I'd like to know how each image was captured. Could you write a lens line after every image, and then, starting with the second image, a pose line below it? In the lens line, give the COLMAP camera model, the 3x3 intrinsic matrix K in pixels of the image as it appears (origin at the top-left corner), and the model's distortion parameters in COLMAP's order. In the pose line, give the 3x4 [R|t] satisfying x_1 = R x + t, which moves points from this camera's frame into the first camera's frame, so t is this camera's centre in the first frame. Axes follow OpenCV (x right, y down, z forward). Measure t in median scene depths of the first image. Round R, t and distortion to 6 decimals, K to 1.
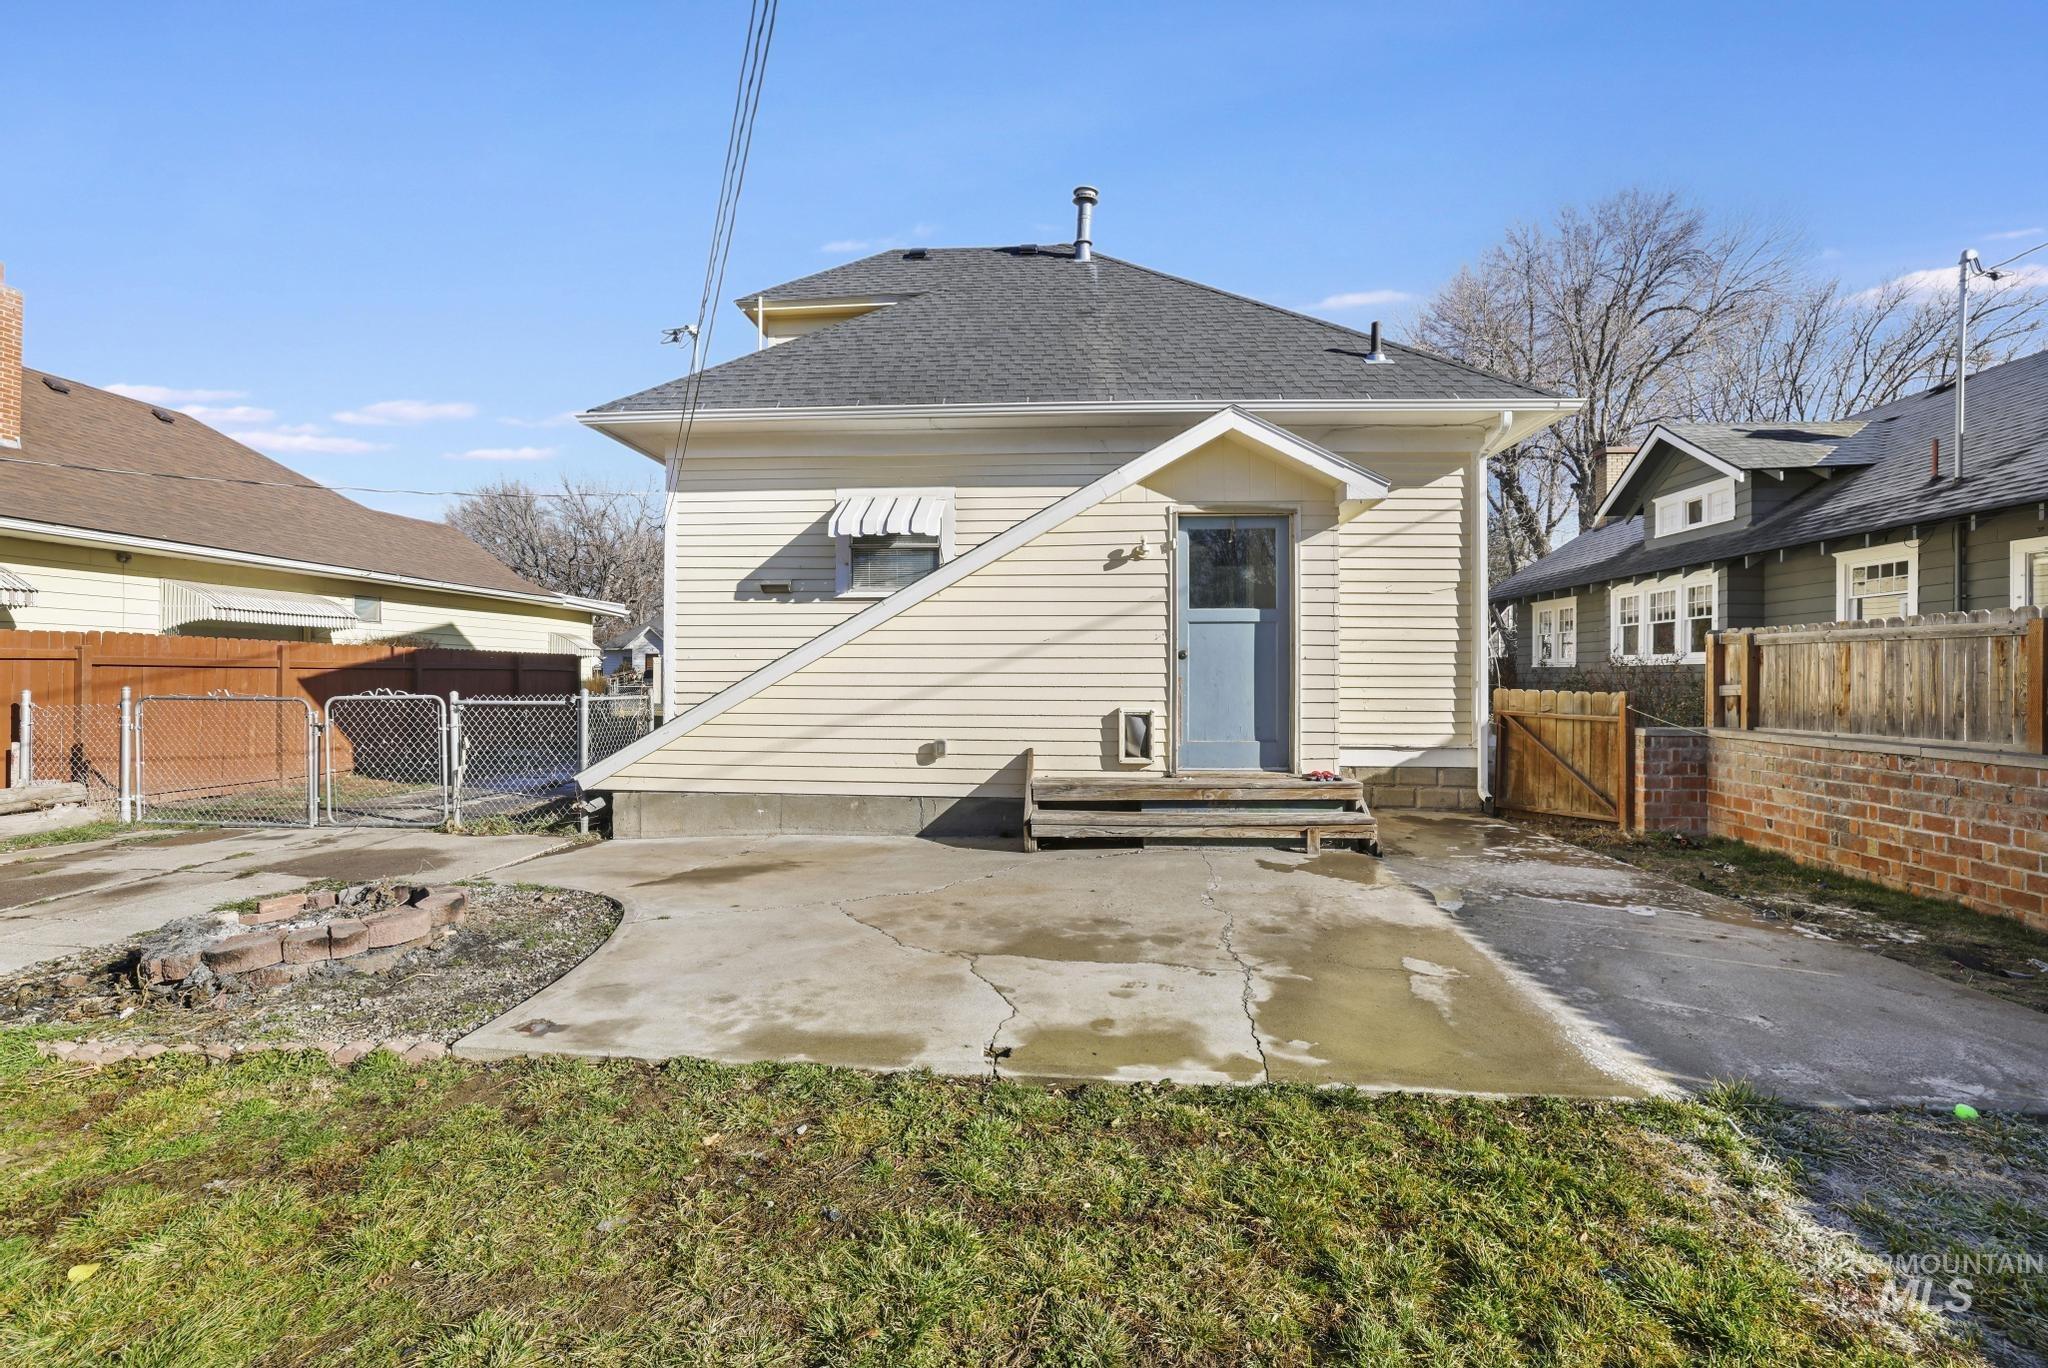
lens RADIAL K [[932.5, 0, 1035.2], [0, 932.5, 677.1], [0, 0, 1]] dist [-0.026344, 0.004841]
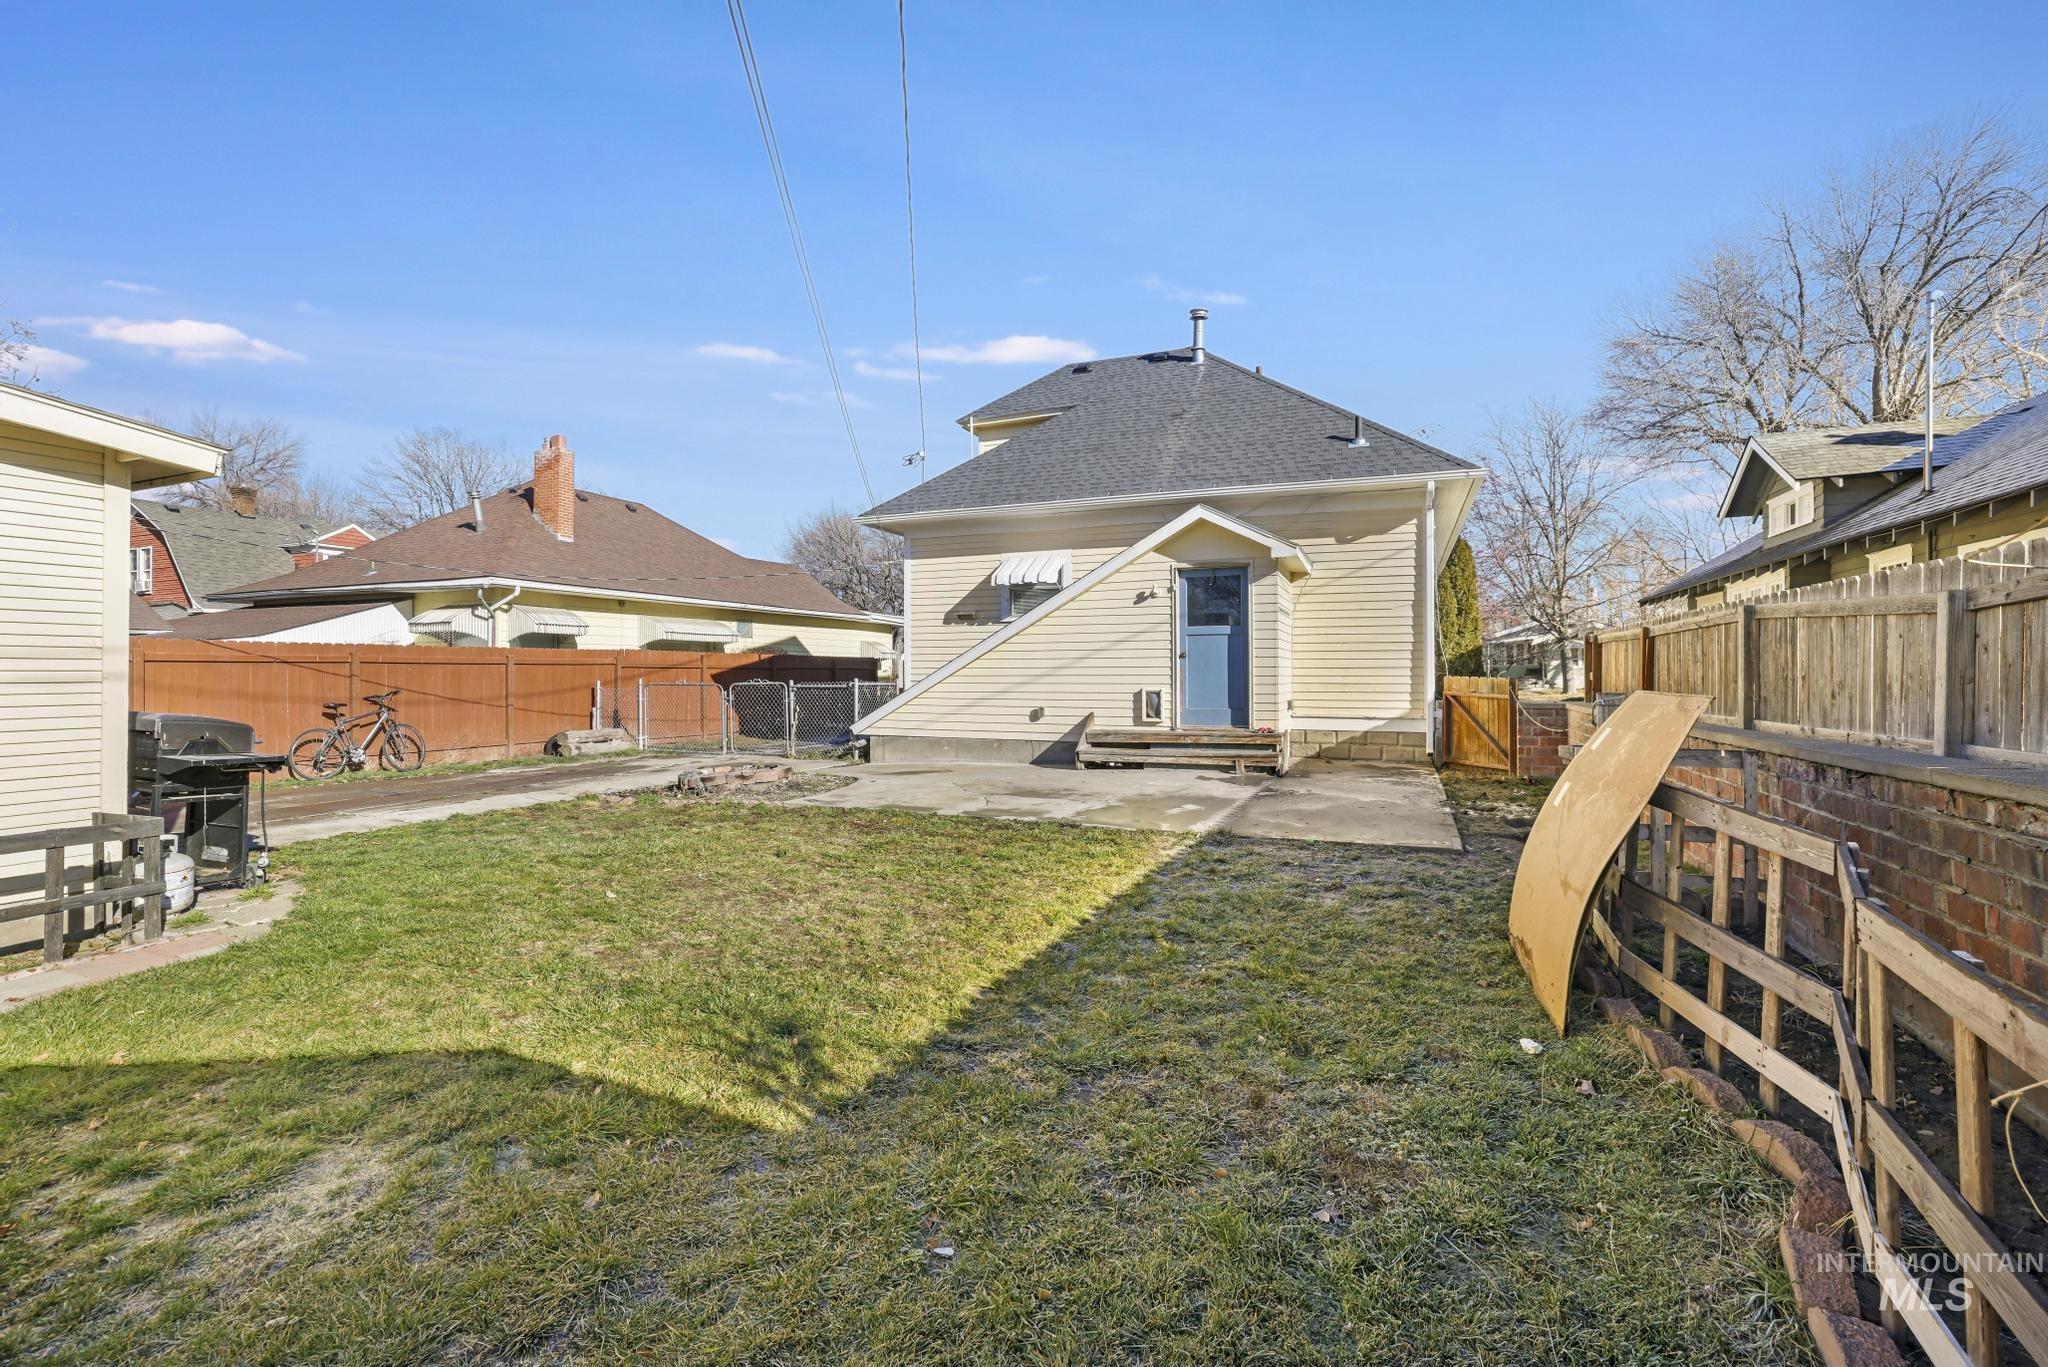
lens RADIAL K [[932.5, 0, 1018.4], [0, 932.5, 681.4], [0, 0, 1]] dist [-0.026344, 0.004841]
pose [[0.944413, -0.003483, -0.328743, 0.369717], [0.005741, 0.999966, 0.005897, 0.009124], [0.328711, -0.007456, 0.944401, -0.546715]]
